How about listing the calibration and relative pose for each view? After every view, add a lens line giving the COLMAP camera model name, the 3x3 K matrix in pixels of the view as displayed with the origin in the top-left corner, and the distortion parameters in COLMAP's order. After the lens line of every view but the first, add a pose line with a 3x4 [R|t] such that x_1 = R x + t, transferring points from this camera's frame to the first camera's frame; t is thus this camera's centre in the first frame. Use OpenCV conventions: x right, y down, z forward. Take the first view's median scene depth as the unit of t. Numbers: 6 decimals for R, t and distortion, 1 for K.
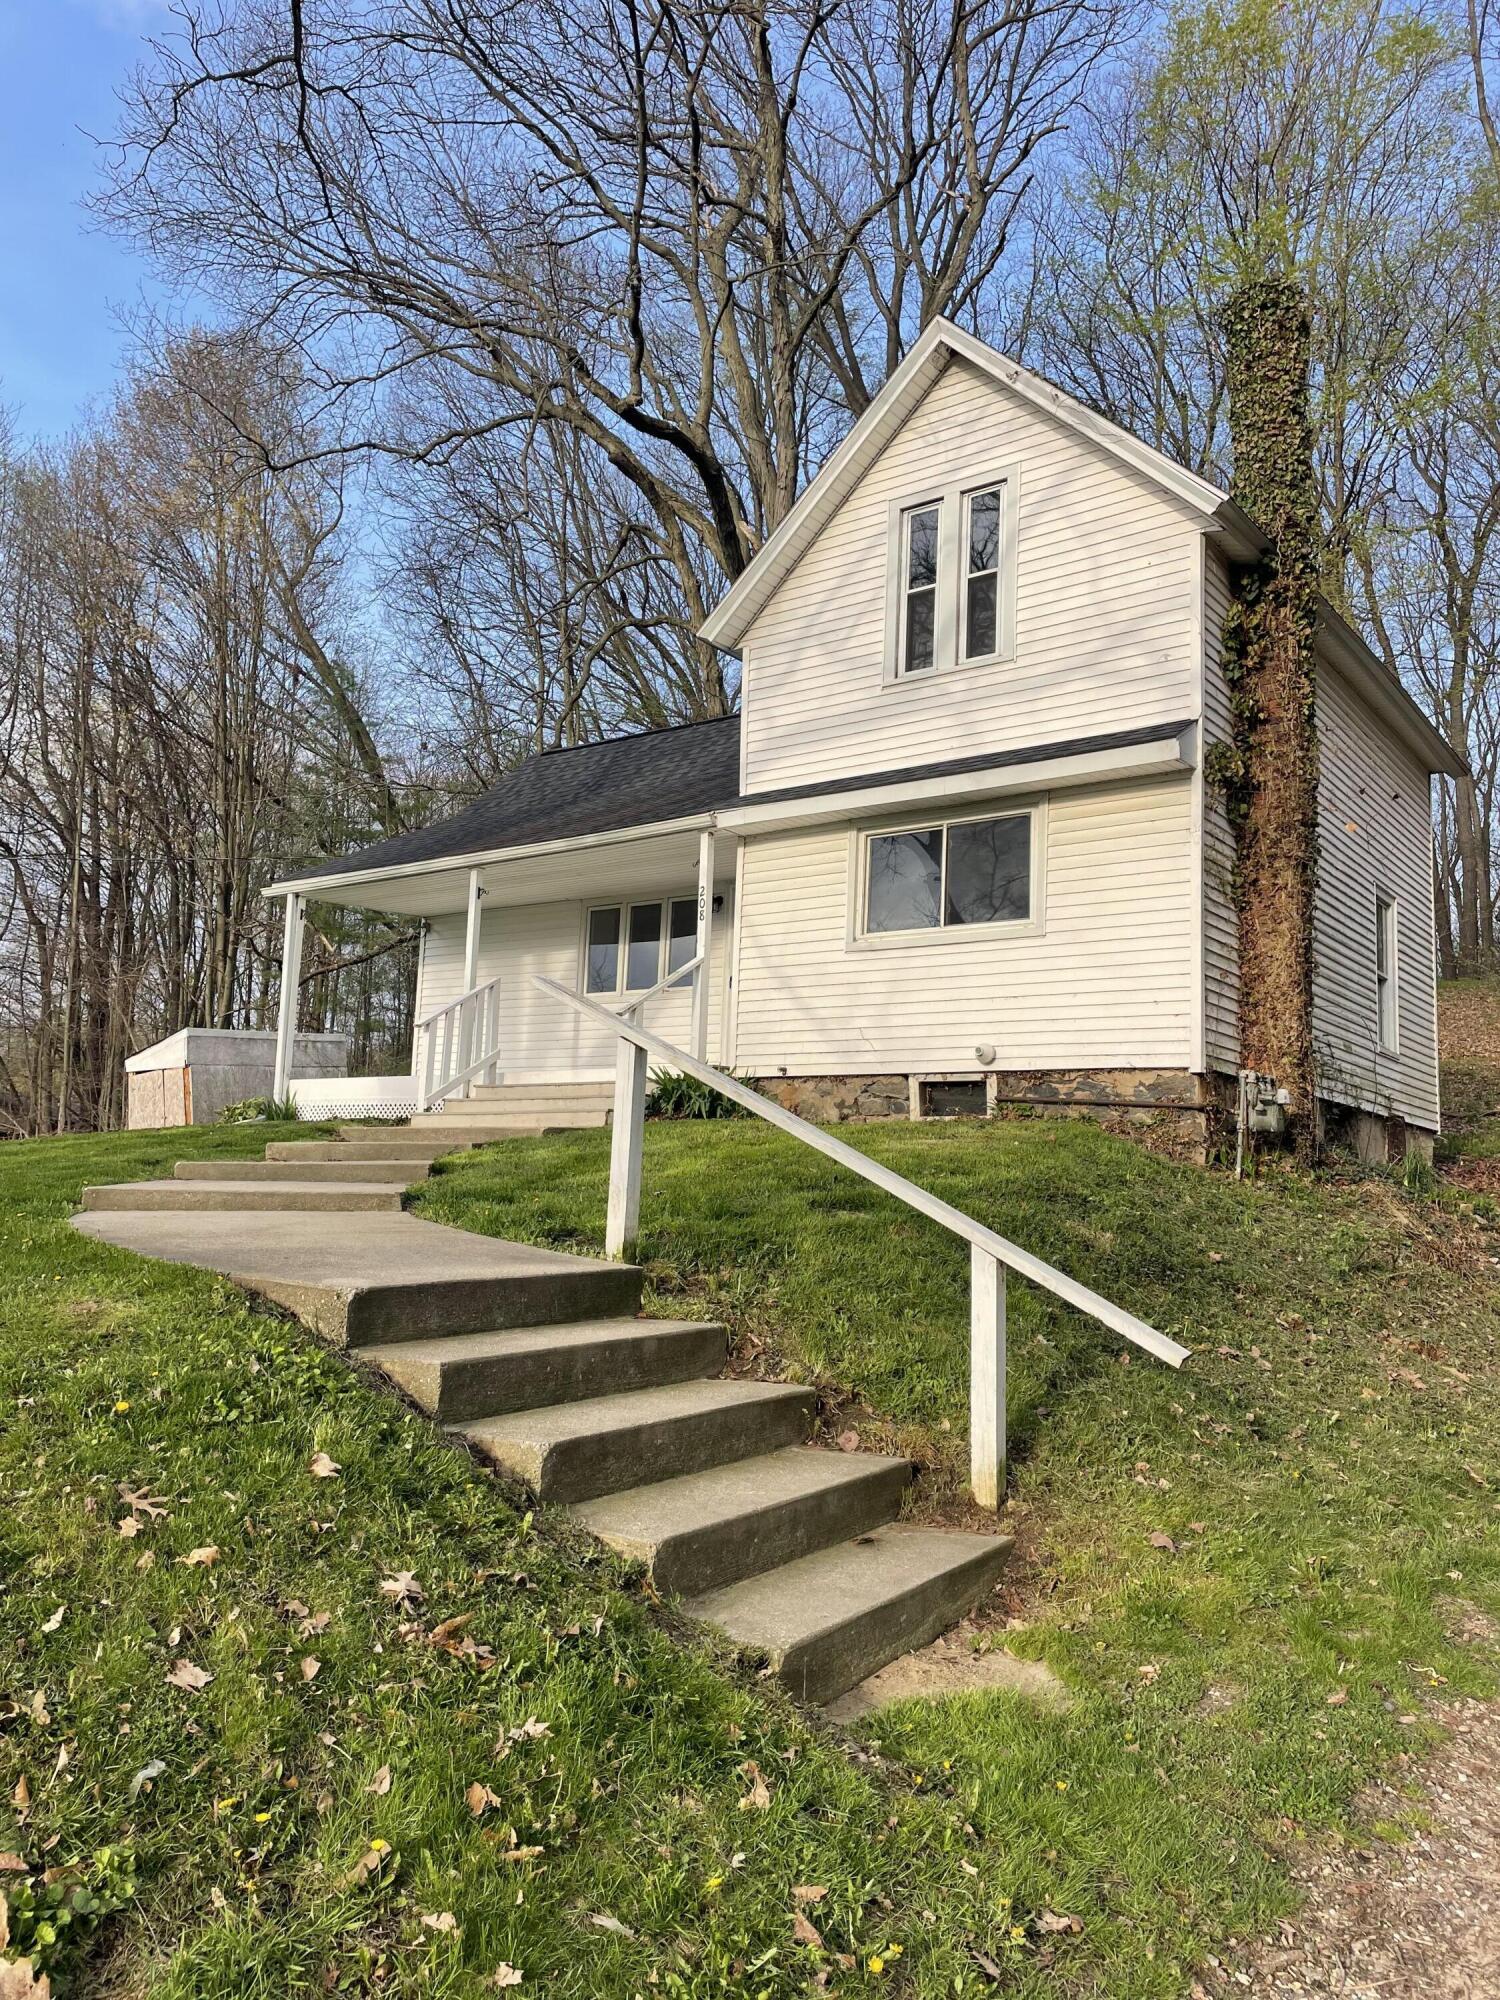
lens RADIAL K [[1487.2, 0, 748.1], [0, 1487.2, 1000.1], [0, 0, 1]] dist [0.013966, -0.006956]
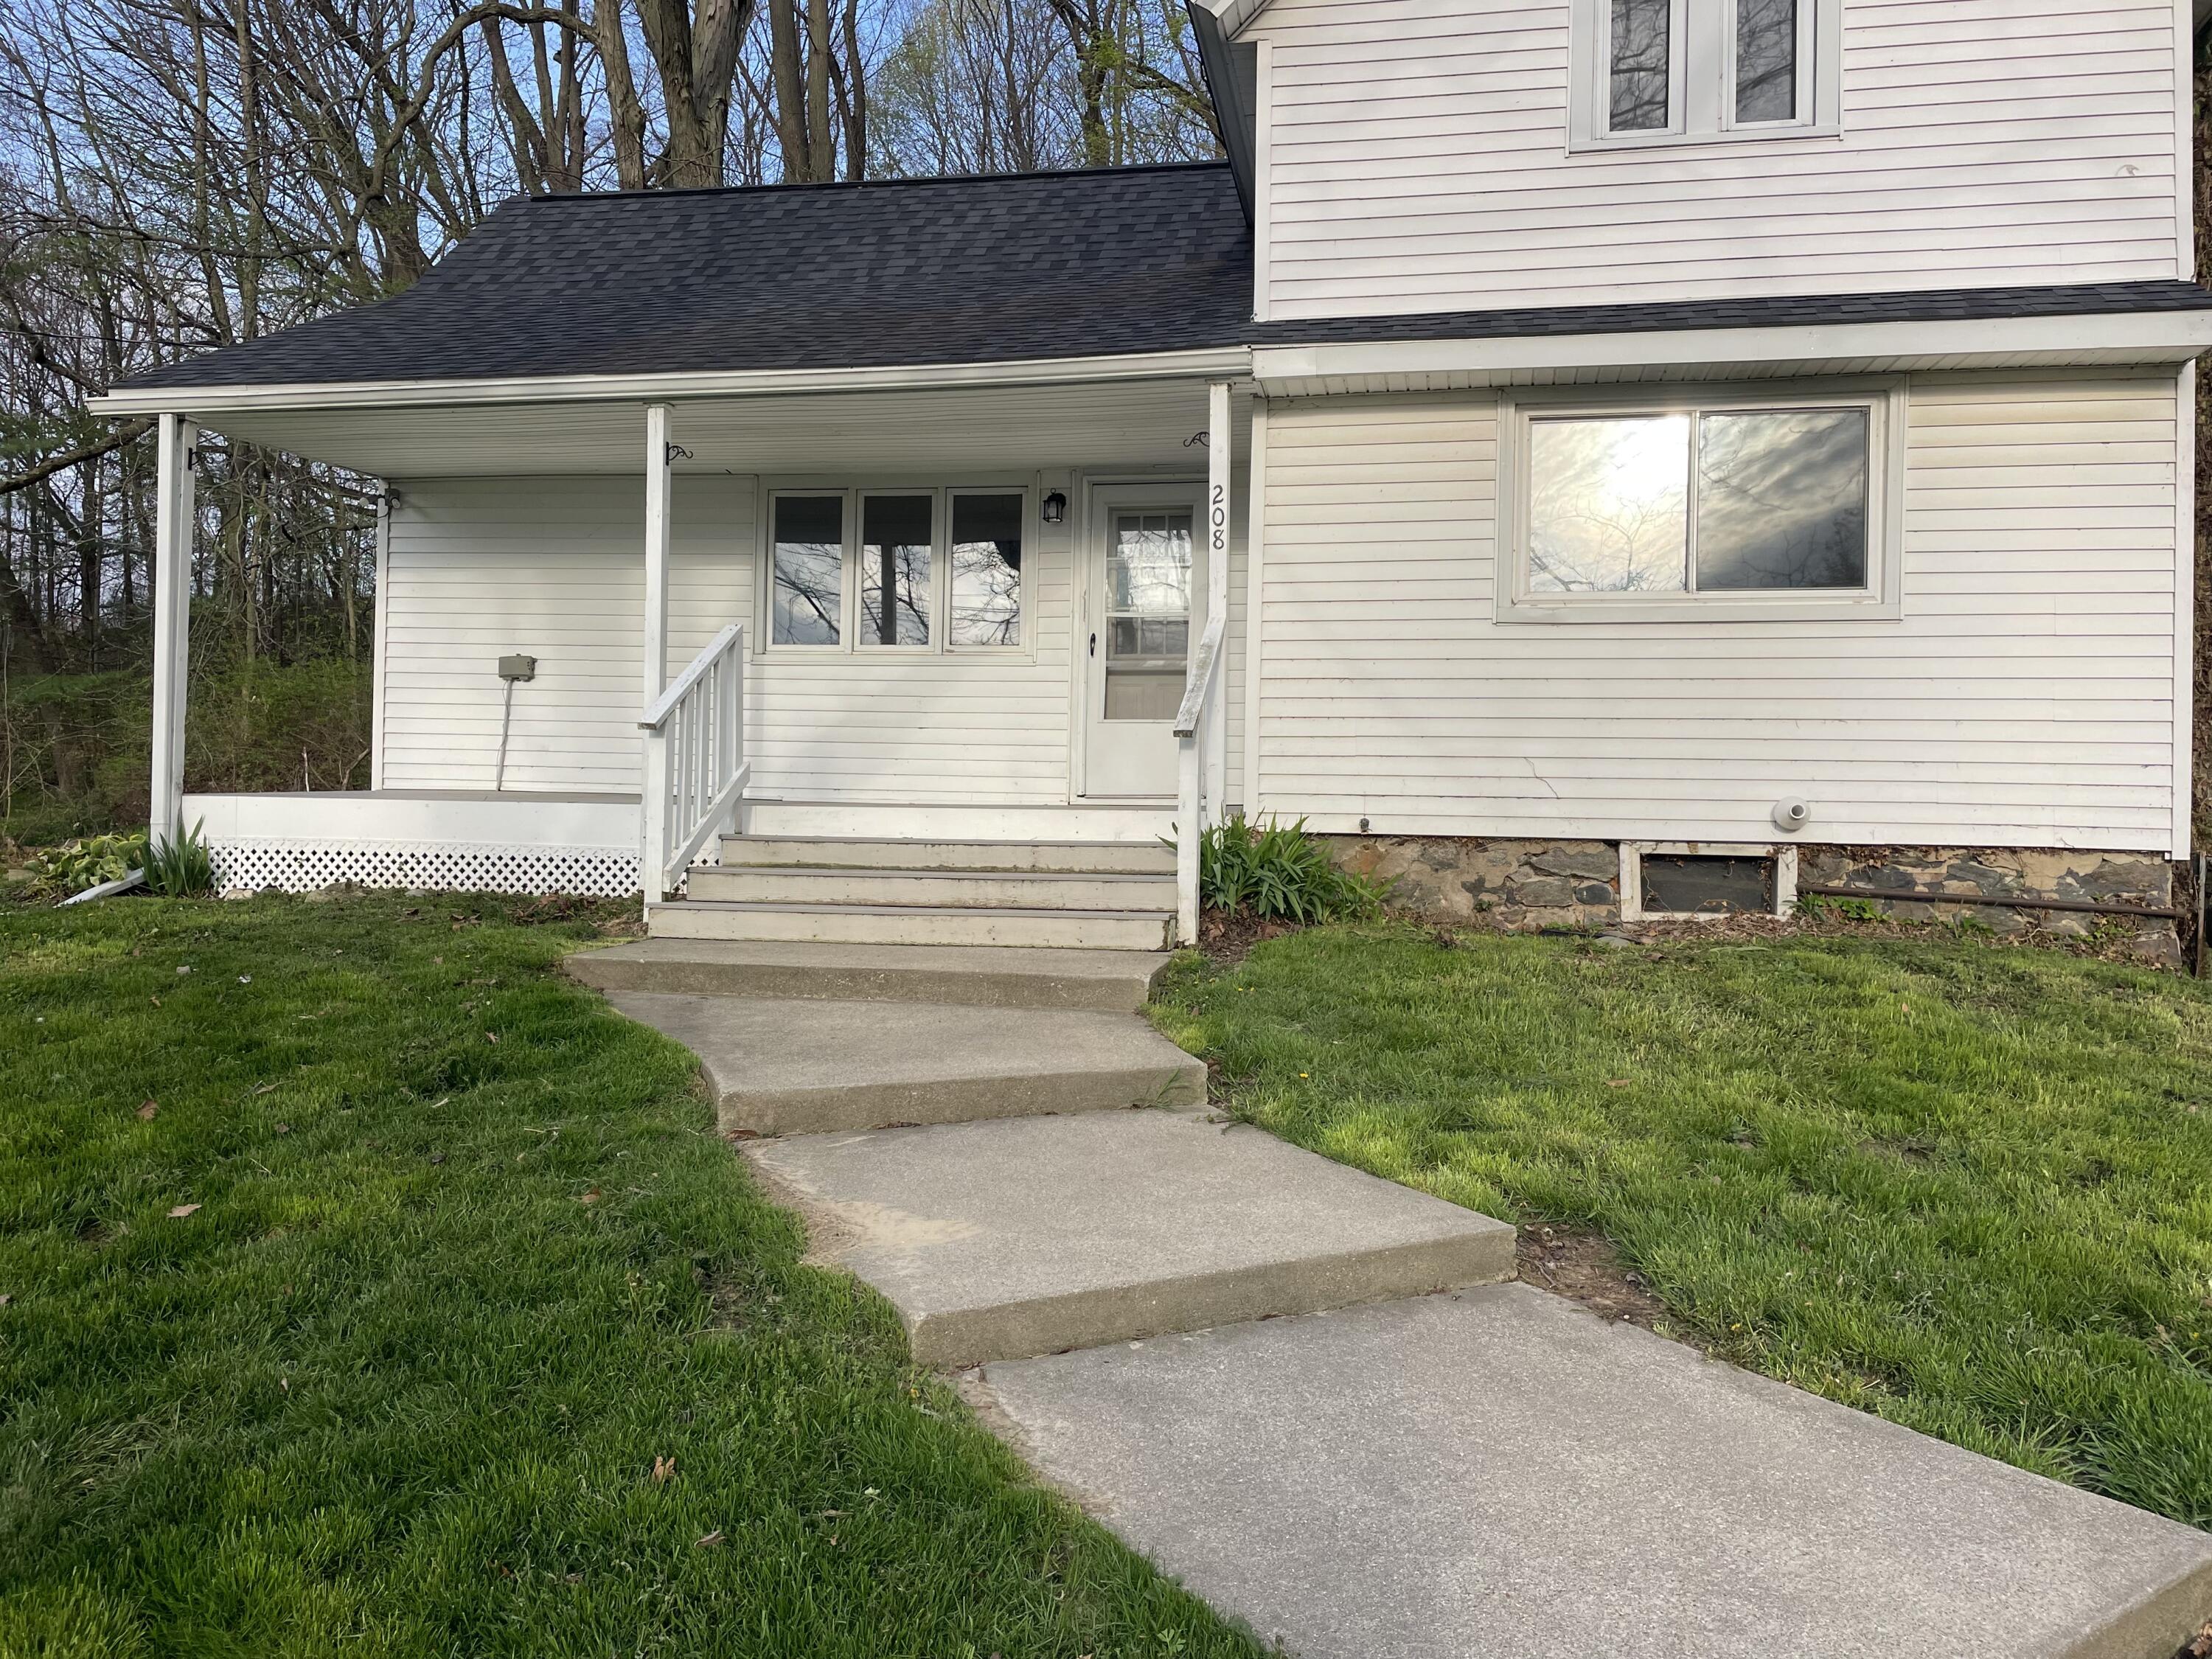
lens RADIAL K [[1644.8, 0, 1107.8], [0, 1644.8, 832.4], [0, 0, 1]] dist [0.013966, -0.006956]
pose [[0.900430, -0.012997, 0.434806, -0.355547], [-0.047251, 0.990717, 0.127464, -0.026739], [-0.432426, -0.135317, 0.891458, 0.496630]]
